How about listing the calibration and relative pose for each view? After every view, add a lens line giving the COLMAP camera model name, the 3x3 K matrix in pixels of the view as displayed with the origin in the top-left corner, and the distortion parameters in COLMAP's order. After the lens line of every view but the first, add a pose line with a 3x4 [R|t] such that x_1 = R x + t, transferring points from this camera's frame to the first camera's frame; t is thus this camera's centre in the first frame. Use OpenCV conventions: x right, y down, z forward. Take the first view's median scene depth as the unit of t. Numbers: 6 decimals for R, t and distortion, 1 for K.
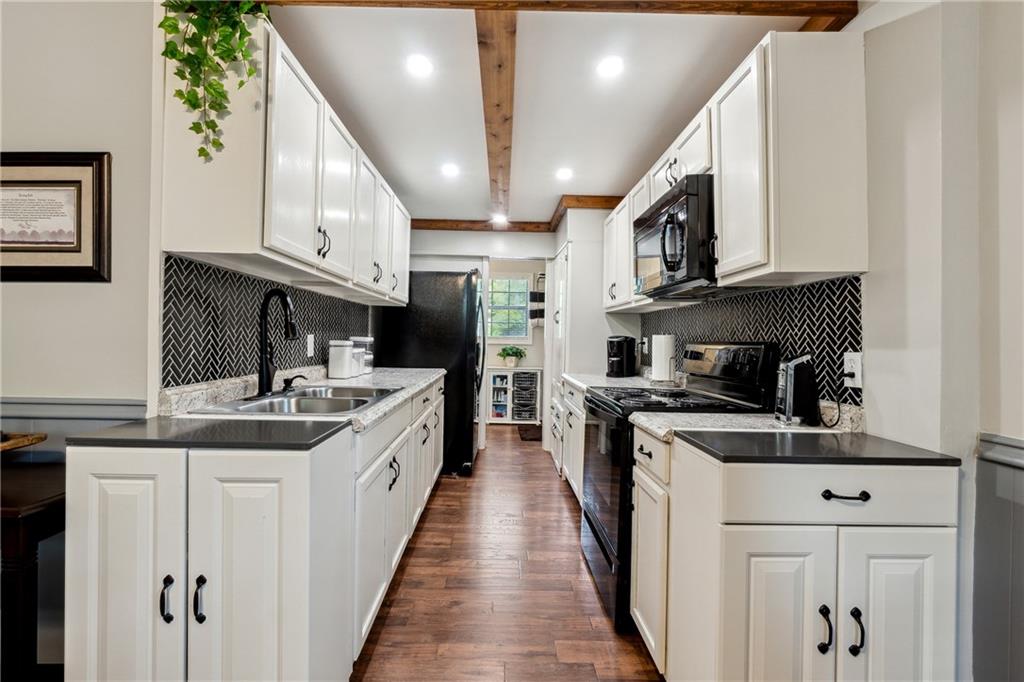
lens RADIAL K [[468.9, 0, 508.0], [0, 468.9, 337.8], [0, 0, 1]] dist [0.001416, -0.000566]
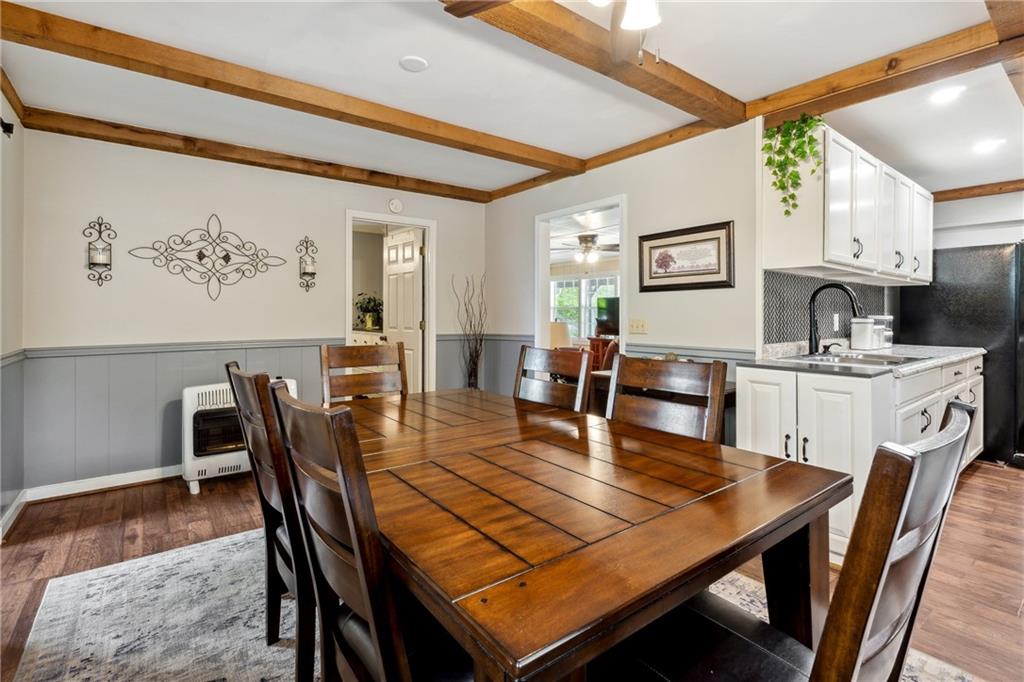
lens RADIAL K [[468.9, 0, 524.0], [0, 468.9, 314.5], [0, 0, 1]] dist [0.001416, -0.000566]
pose [[0.608187, -0.017641, -0.793598, 0.110621], [0.009486, 0.999843, -0.014956, 0.008049], [0.793737, 0.001568, 0.608259, -0.646966]]
